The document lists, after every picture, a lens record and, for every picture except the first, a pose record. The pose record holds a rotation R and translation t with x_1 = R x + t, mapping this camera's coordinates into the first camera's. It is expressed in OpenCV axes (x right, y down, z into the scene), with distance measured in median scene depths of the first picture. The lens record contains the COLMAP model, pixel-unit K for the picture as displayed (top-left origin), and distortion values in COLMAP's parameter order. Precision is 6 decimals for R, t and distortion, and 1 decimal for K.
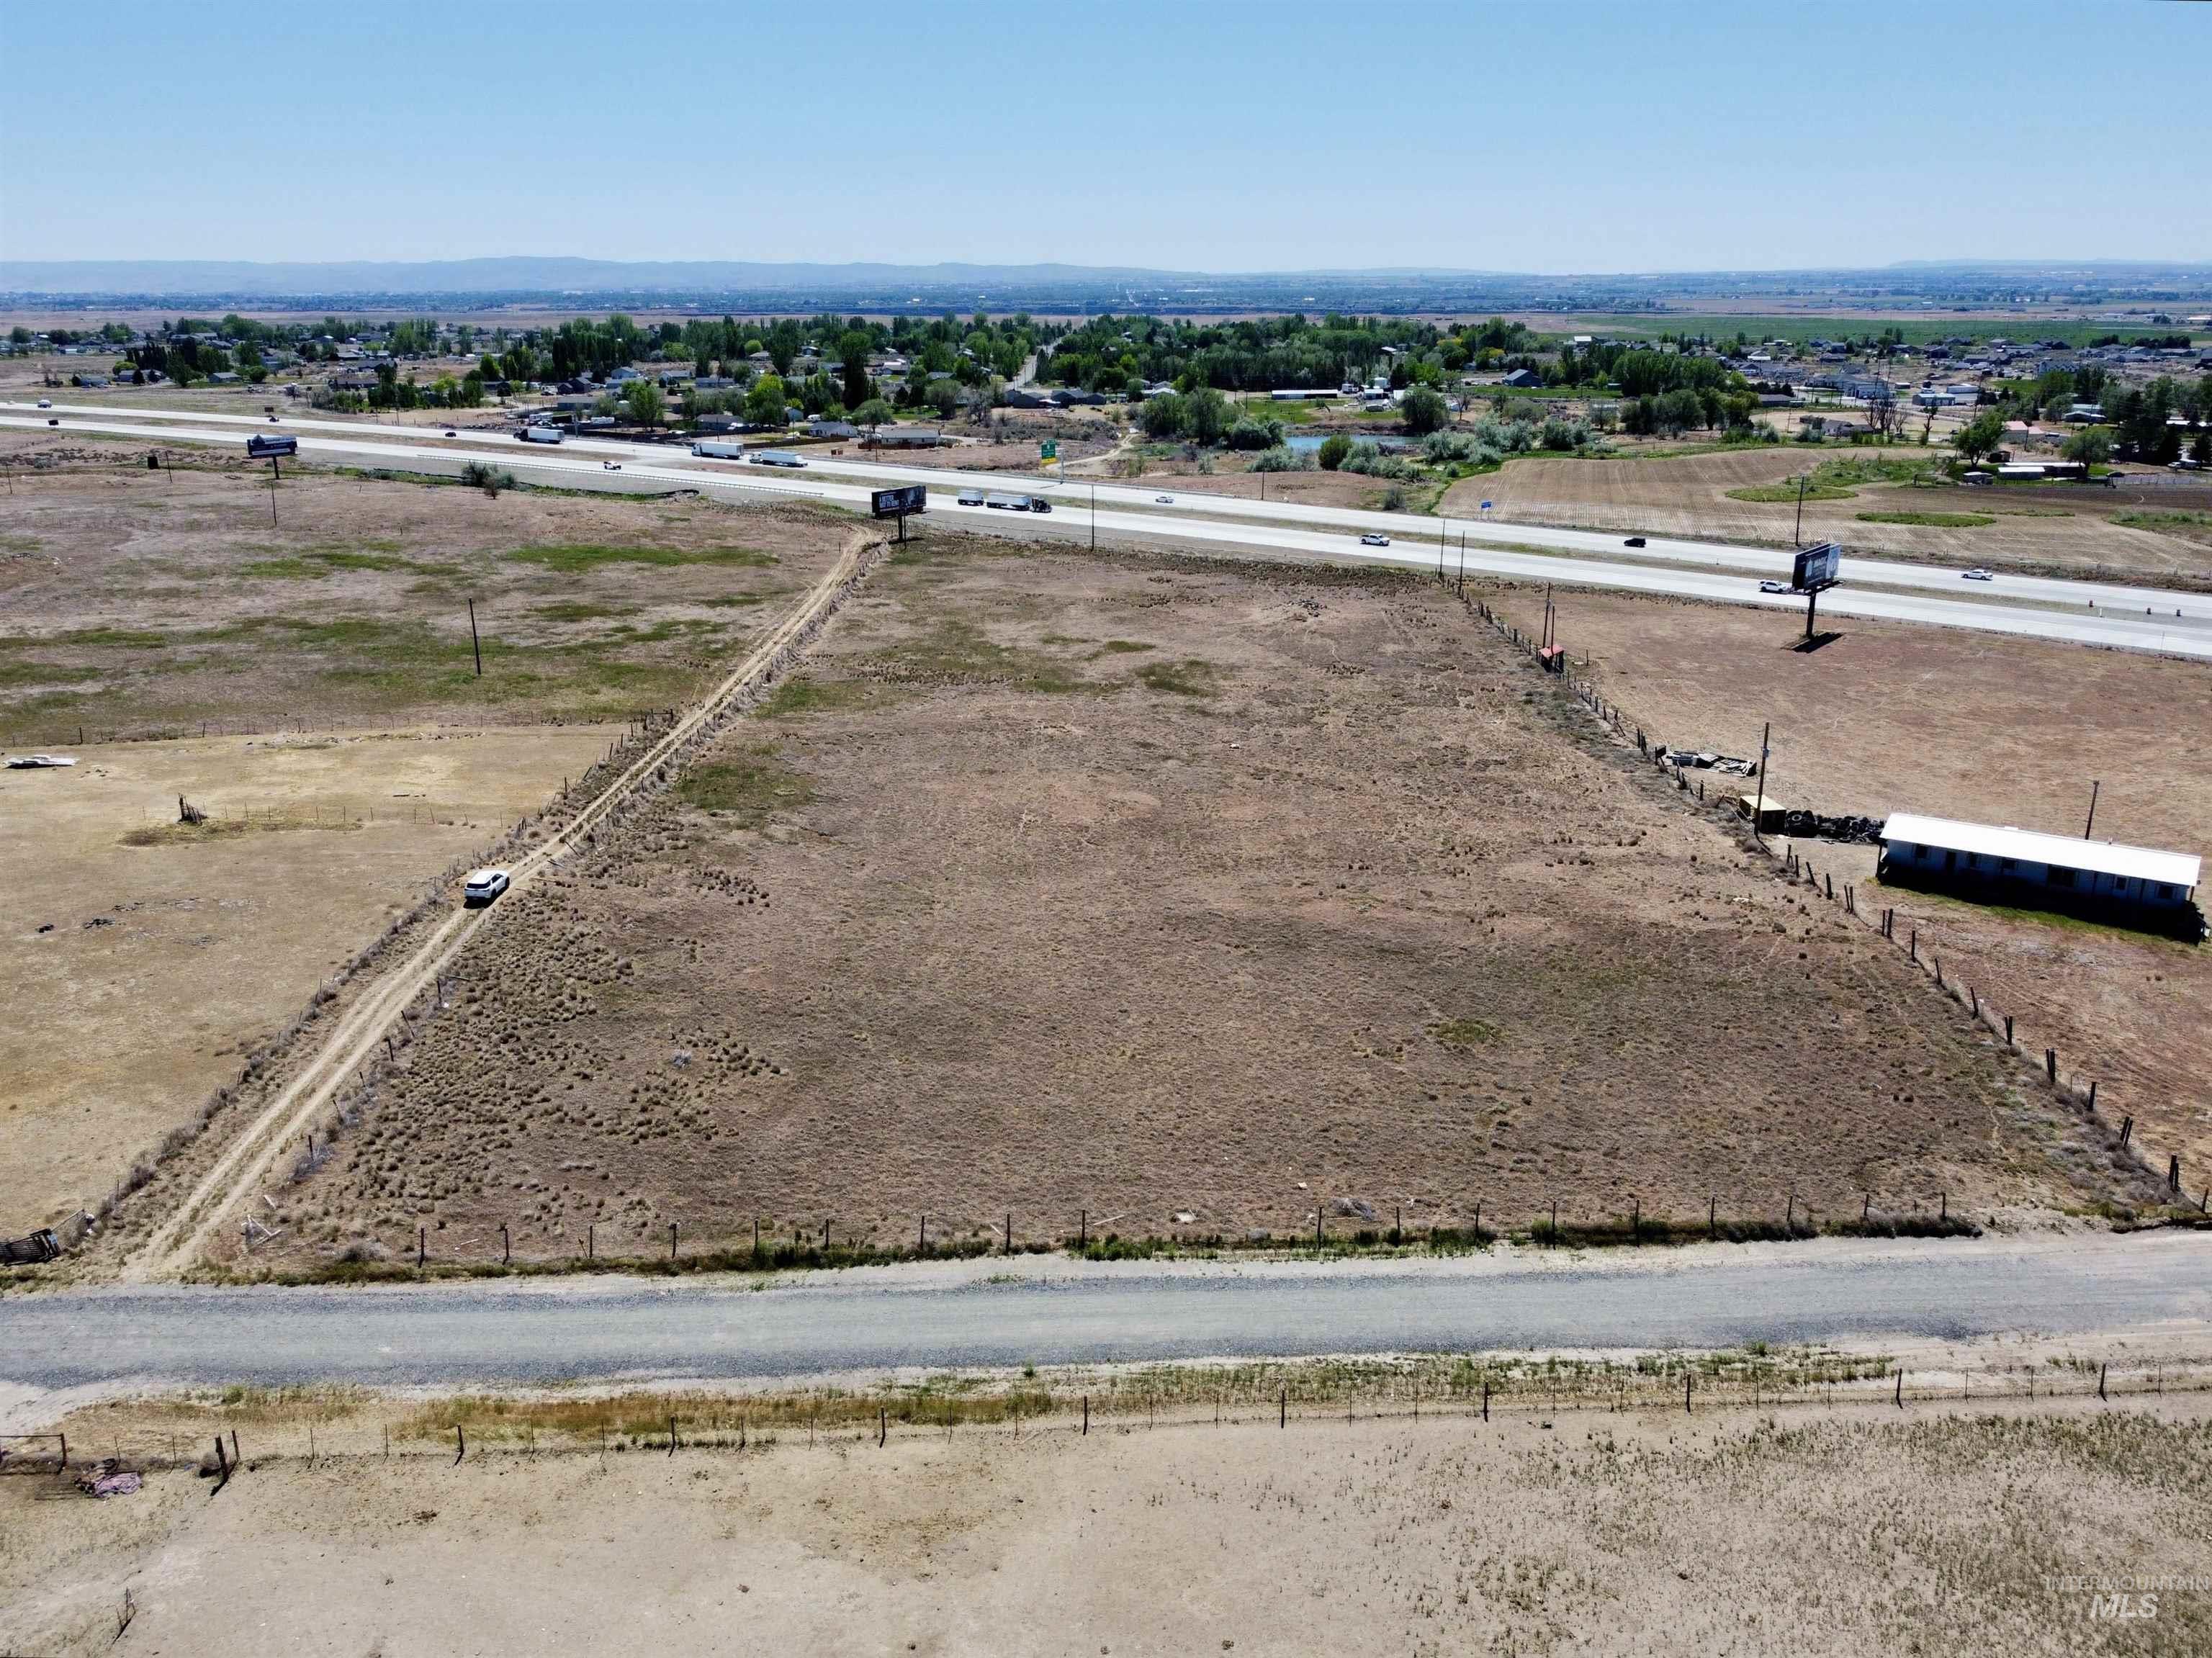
lens RADIAL K [[1666.7, 0, 1106.0], [0, 1666.7, 829.0], [0, 0, 1]] dist [0.002182, -0.006786]
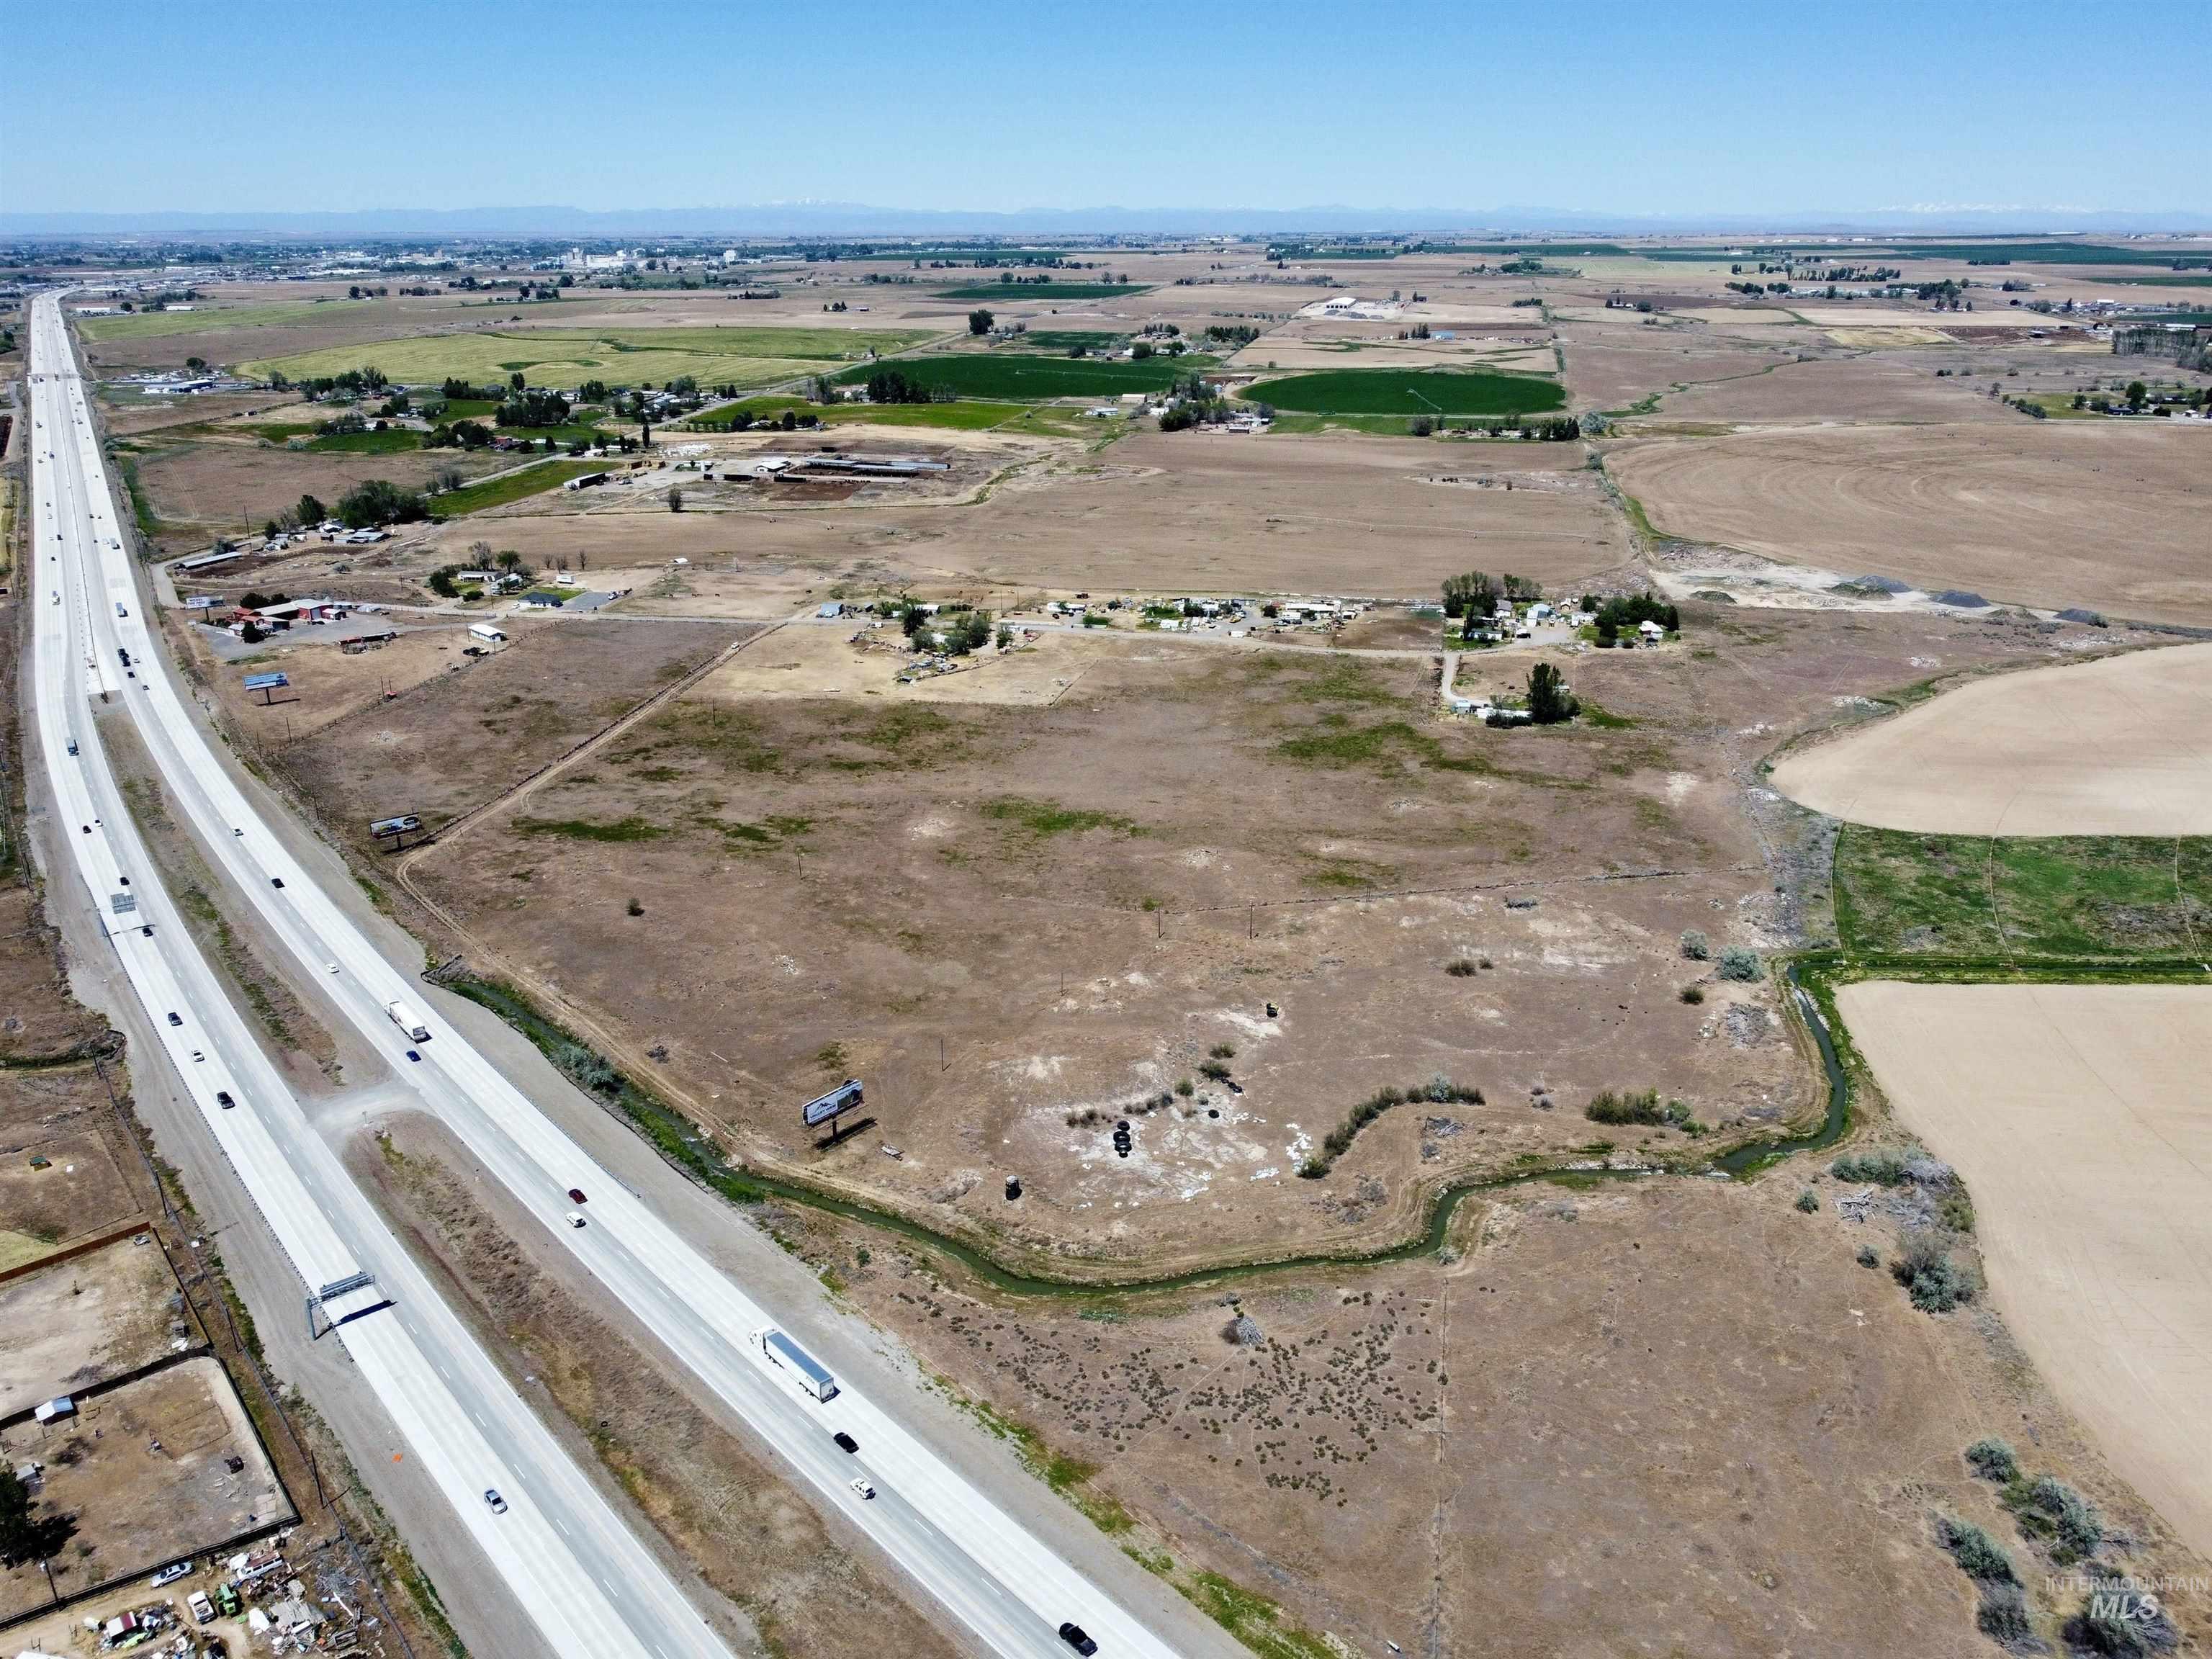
lens RADIAL K [[1666.8, 0, 1106.0], [0, 1666.8, 829.5], [0, 0, 1]] dist [0.002182, -0.006786]
pose [[-0.975492, -0.080979, 0.204591, -3.692866], [0.062089, 0.790724, 0.609016, -3.740063], [-0.211092, 0.606793, -0.766317, 7.158247]]
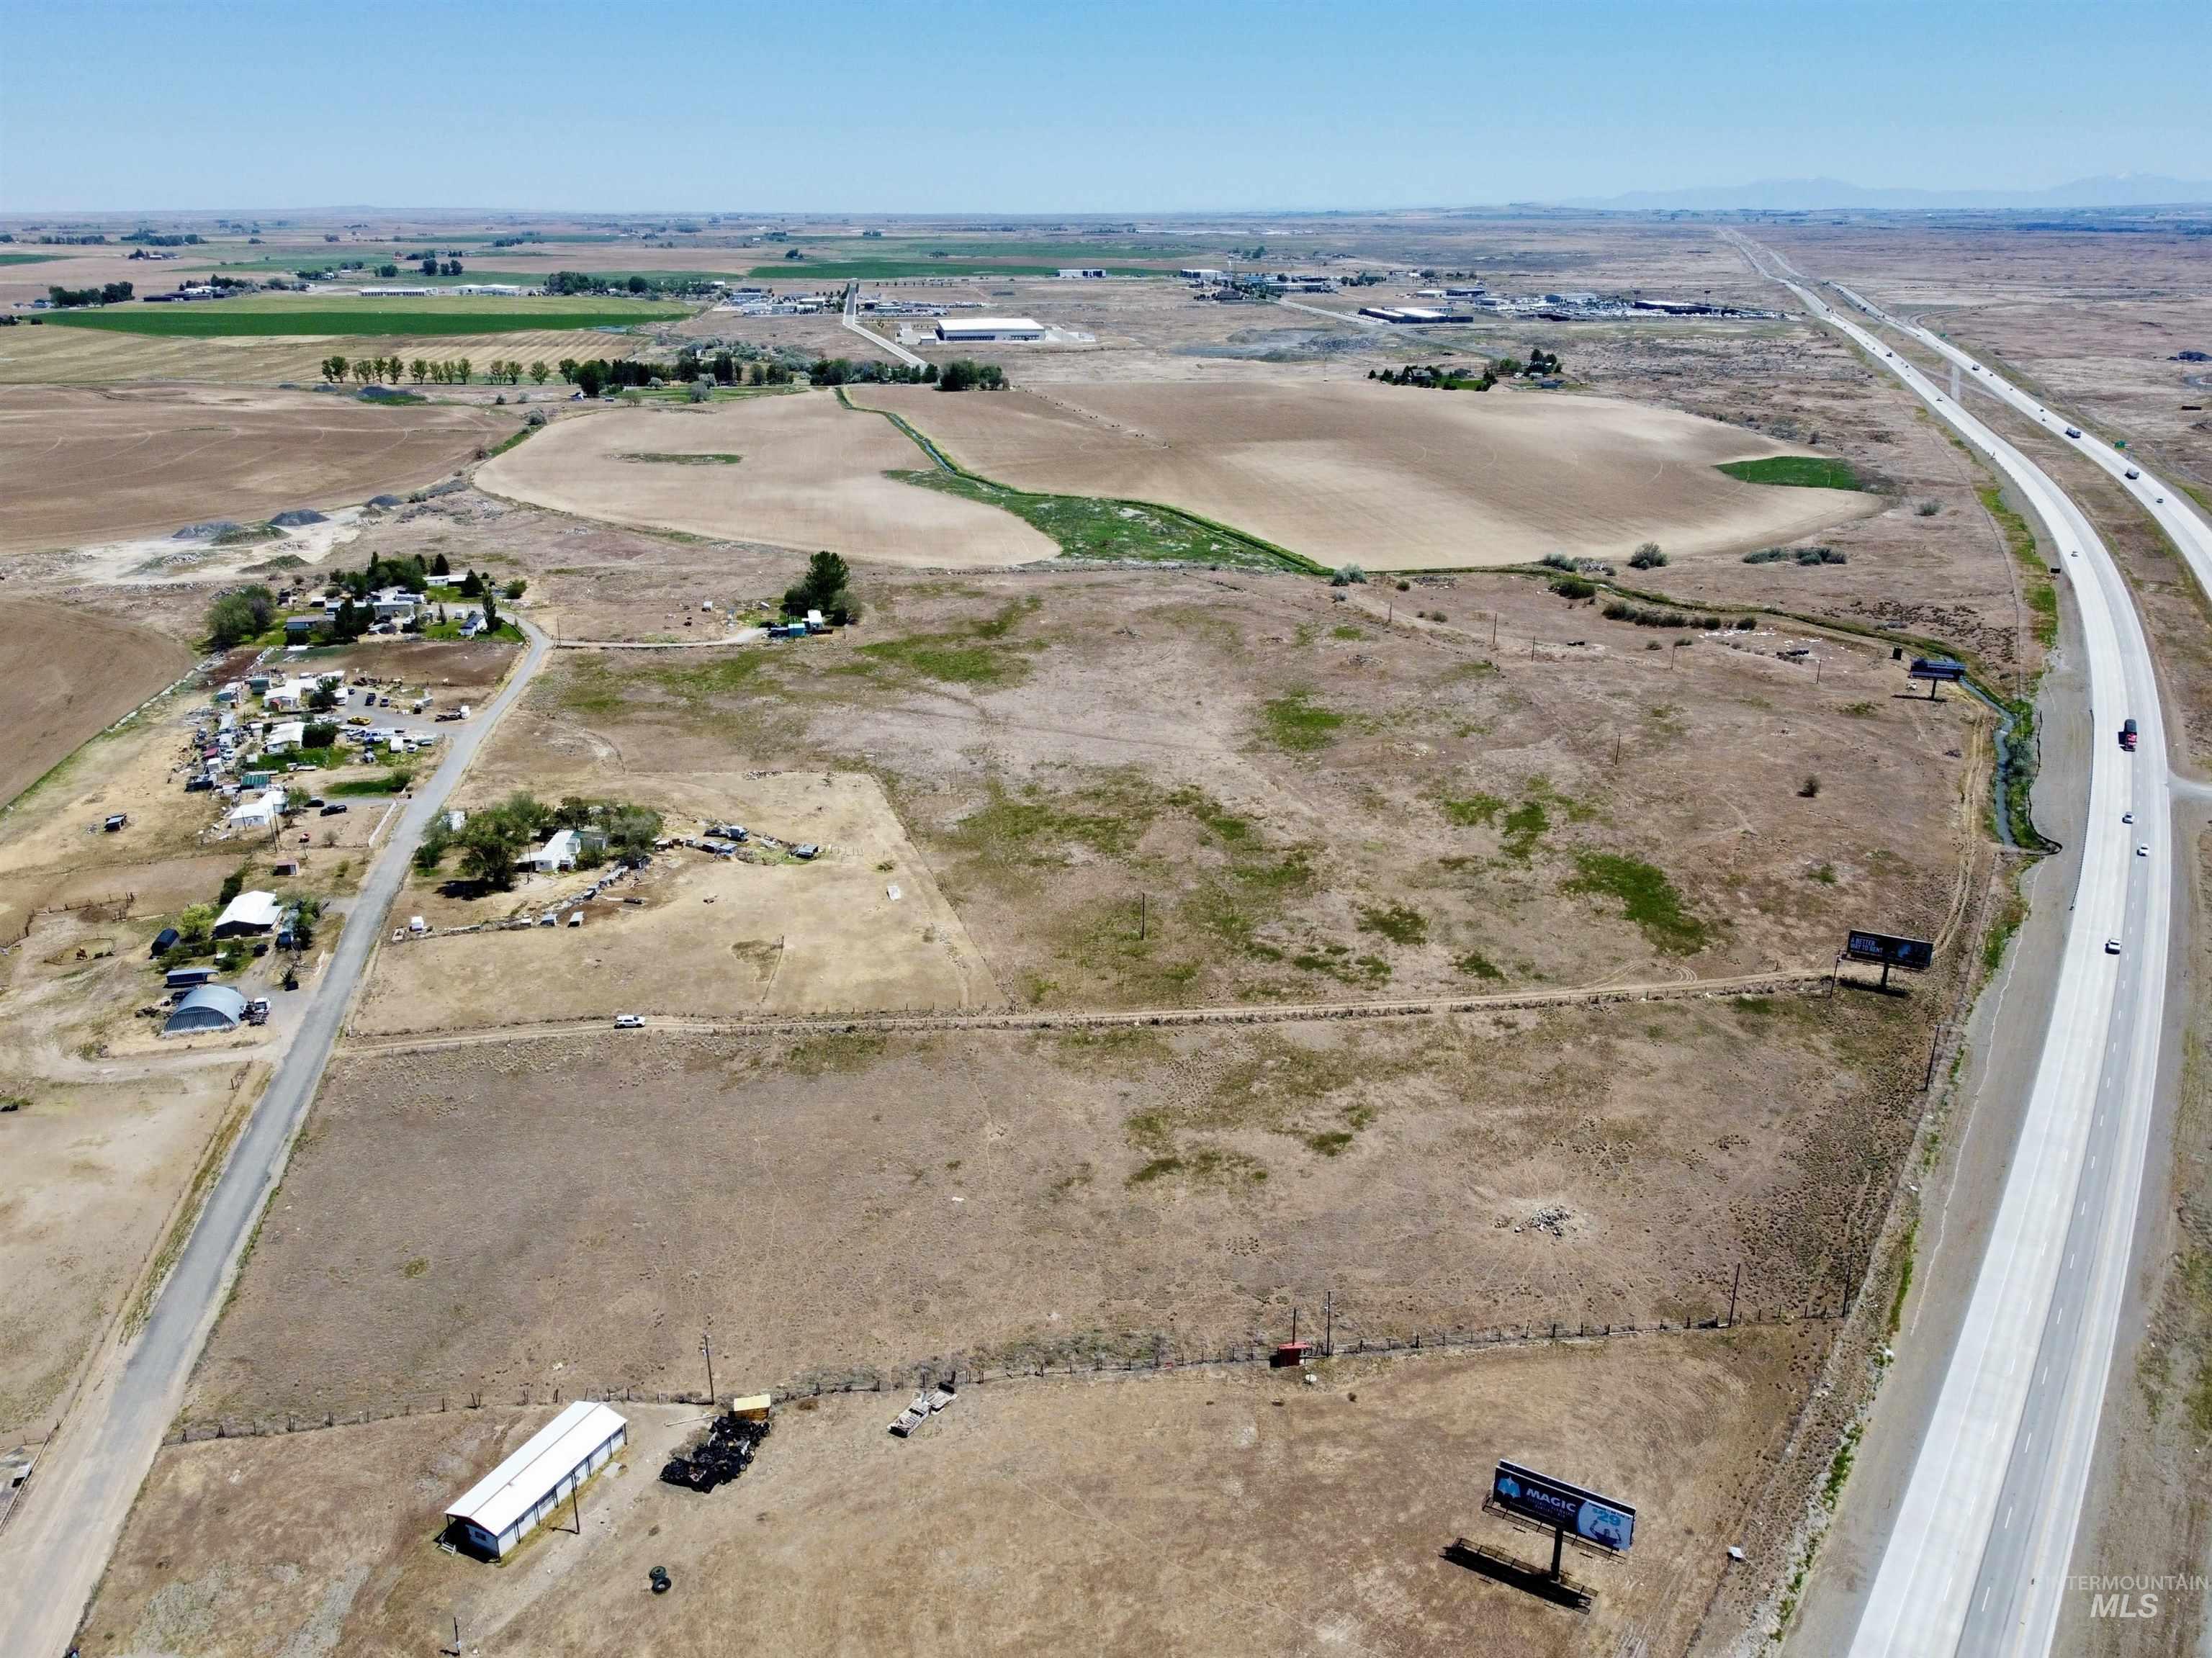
lens RADIAL K [[1712.2, 0, 1107.7], [0, 1712.2, 831.1], [0, 0, 1]] dist [0.004836, -0.009406]
pose [[0.136029, 0.334946, -0.932366, 2.426318], [-0.302453, 0.910225, 0.282865, -1.415953], [0.943408, 0.243519, 0.225122, 1.333335]]
